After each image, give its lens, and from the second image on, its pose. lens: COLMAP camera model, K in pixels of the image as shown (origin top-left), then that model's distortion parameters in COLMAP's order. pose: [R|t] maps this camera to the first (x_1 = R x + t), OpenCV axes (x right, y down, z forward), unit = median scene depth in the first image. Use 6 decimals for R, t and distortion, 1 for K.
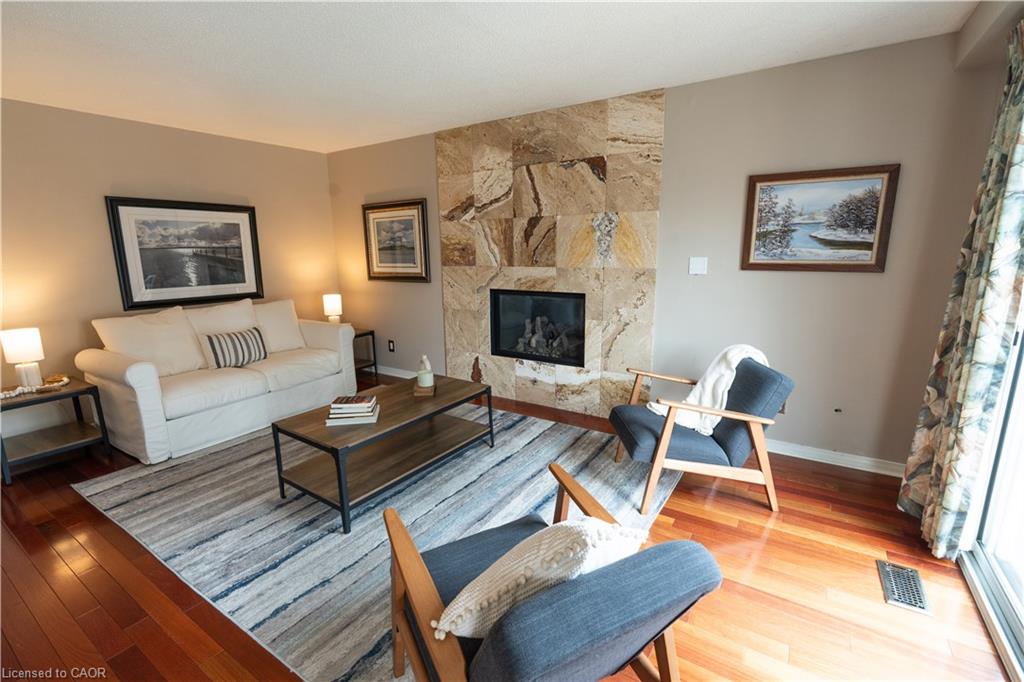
lens RADIAL K [[460.9, 0, 511.4], [0, 460.9, 343.0], [0, 0, 1]] dist [-0.008877, 0.000975]
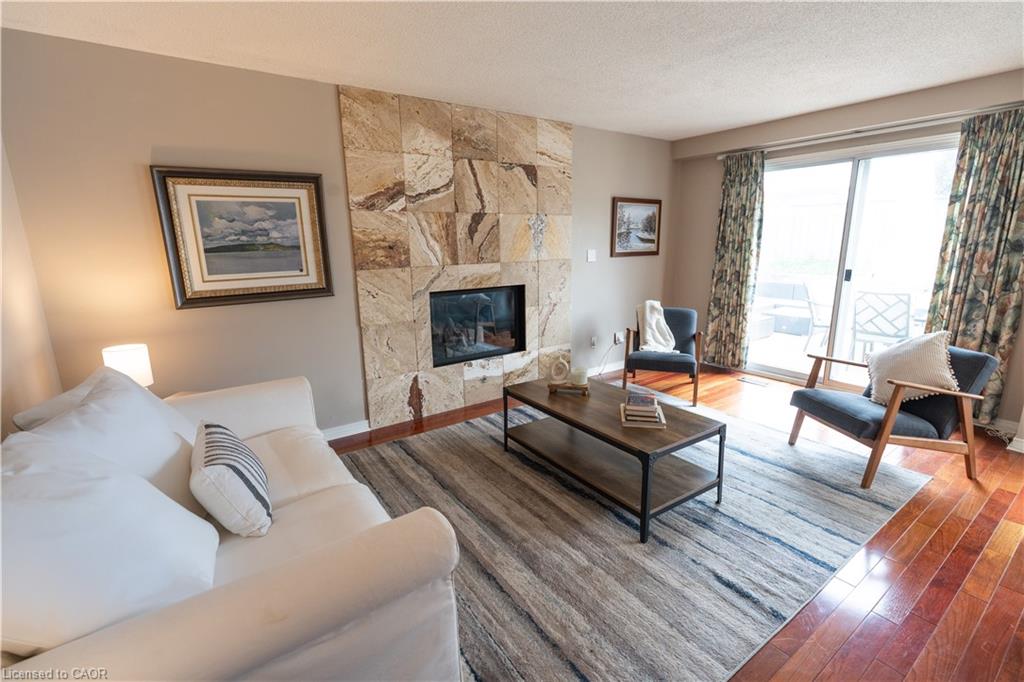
lens RADIAL K [[460.9, 0, 513.5], [0, 460.9, 342.4], [0, 0, 1]] dist [-0.008877, 0.000975]
pose [[0.371462, -0.193497, 0.908061, -0.860411], [0.202677, 0.971354, 0.124074, -0.110231], [-0.906057, 0.137954, 0.400038, 0.567101]]
